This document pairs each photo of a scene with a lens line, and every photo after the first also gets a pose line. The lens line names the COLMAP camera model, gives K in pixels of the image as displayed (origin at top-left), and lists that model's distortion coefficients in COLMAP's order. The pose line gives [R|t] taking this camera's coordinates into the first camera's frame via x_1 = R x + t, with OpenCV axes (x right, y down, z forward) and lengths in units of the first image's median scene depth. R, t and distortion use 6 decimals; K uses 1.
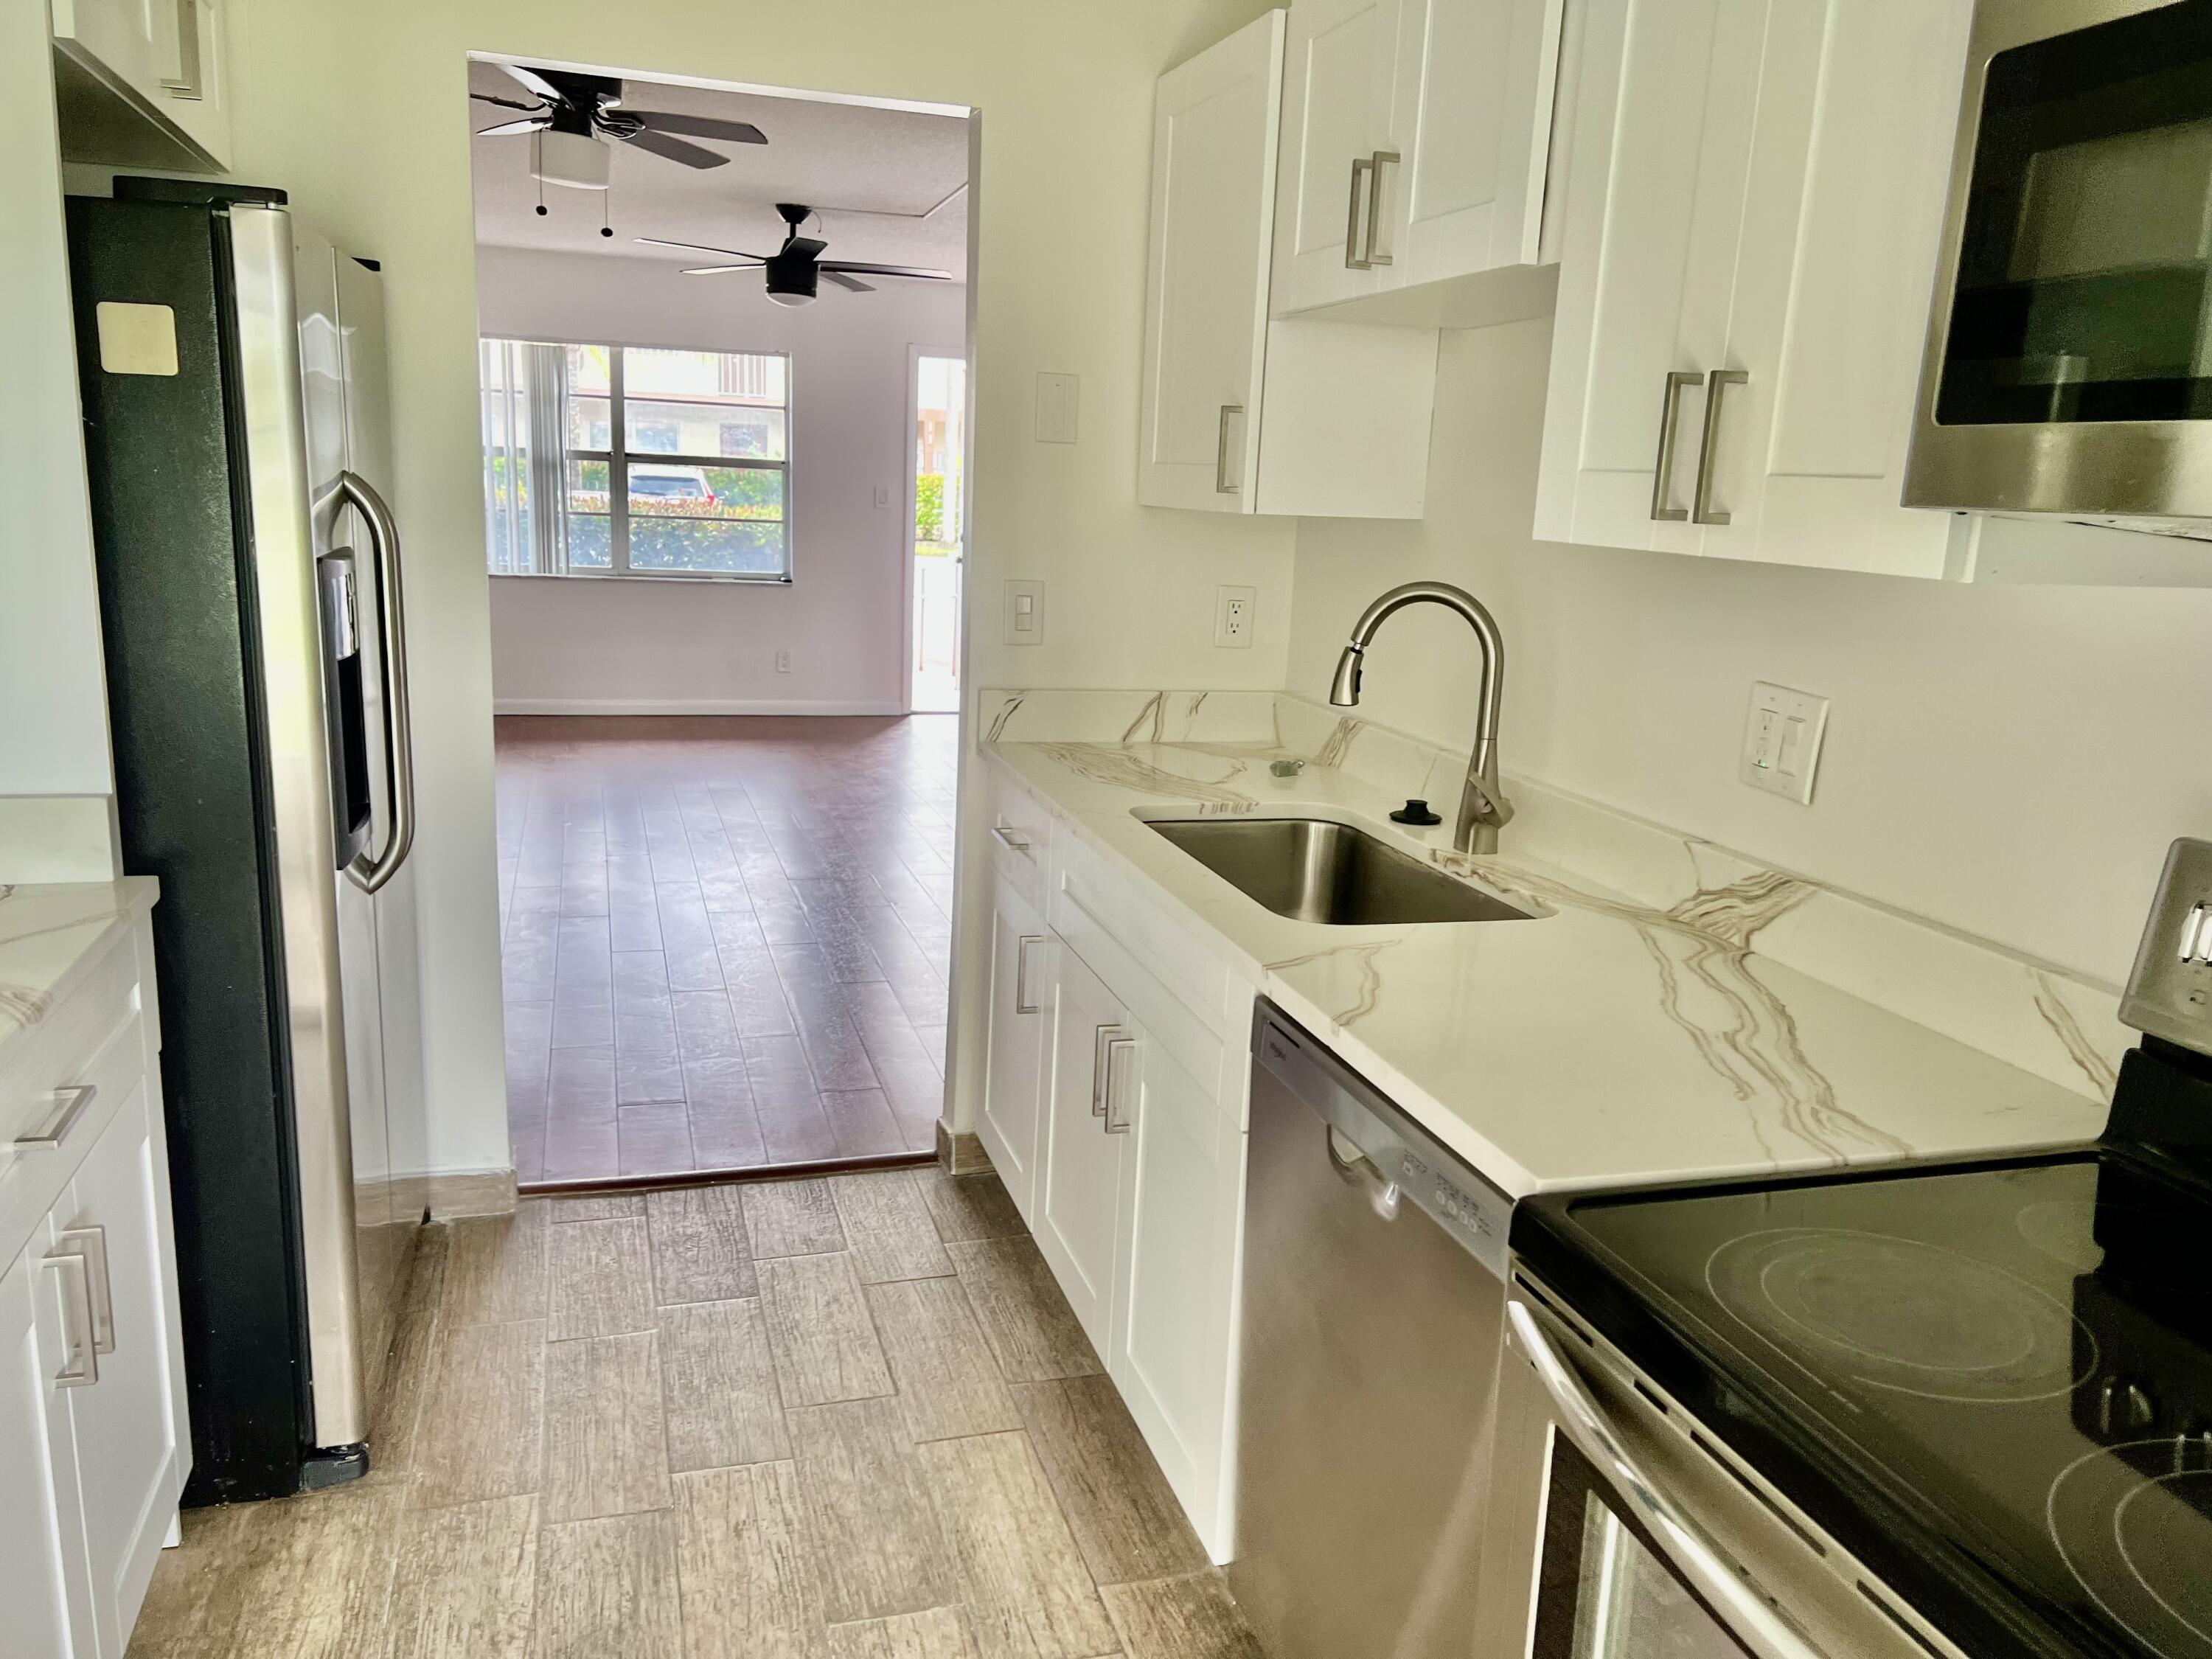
lens RADIAL K [[1678.6, 0, 1090.4], [0, 1678.6, 842.7], [0, 0, 1]] dist [0.057703, -0.059454]
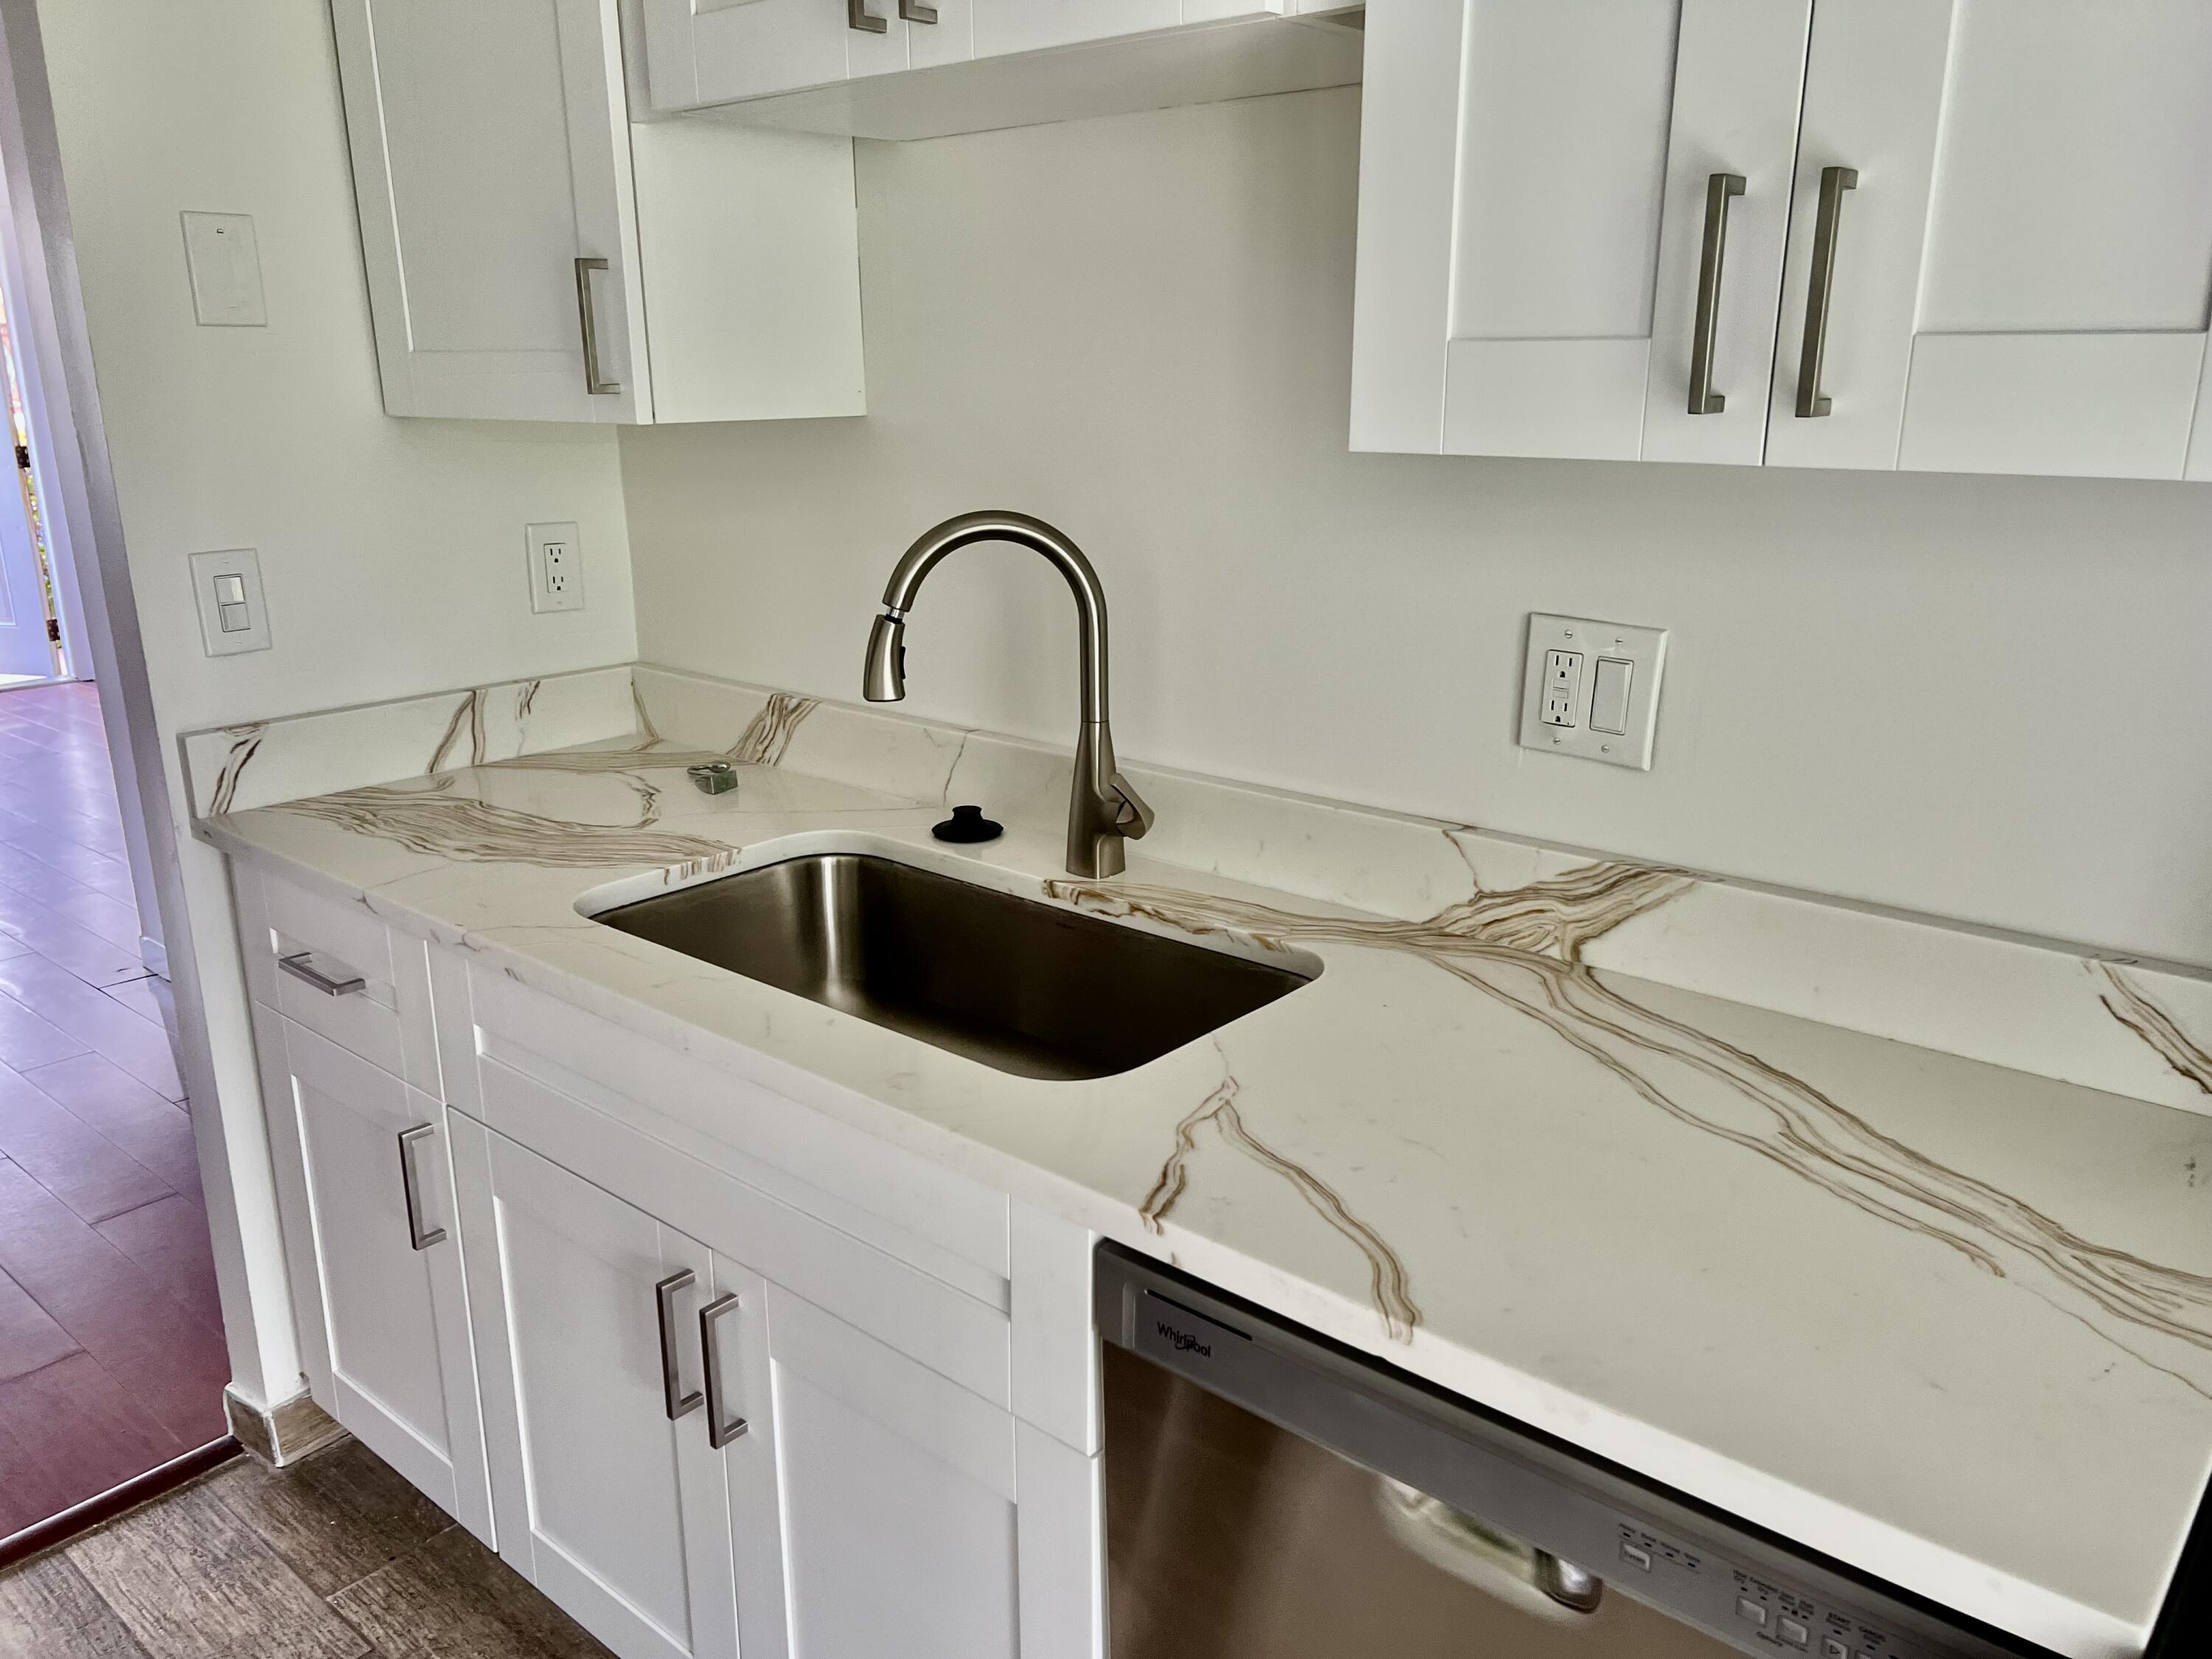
lens RADIAL K [[1678.6, 0, 1102.8], [0, 1678.6, 841.9], [0, 0, 1]] dist [0.057703, -0.059454]
pose [[0.838396, -0.200954, 0.506665, -0.161132], [0.160773, 0.979372, 0.122402, -0.113462], [-0.520811, -0.021163, 0.853410, 0.437377]]
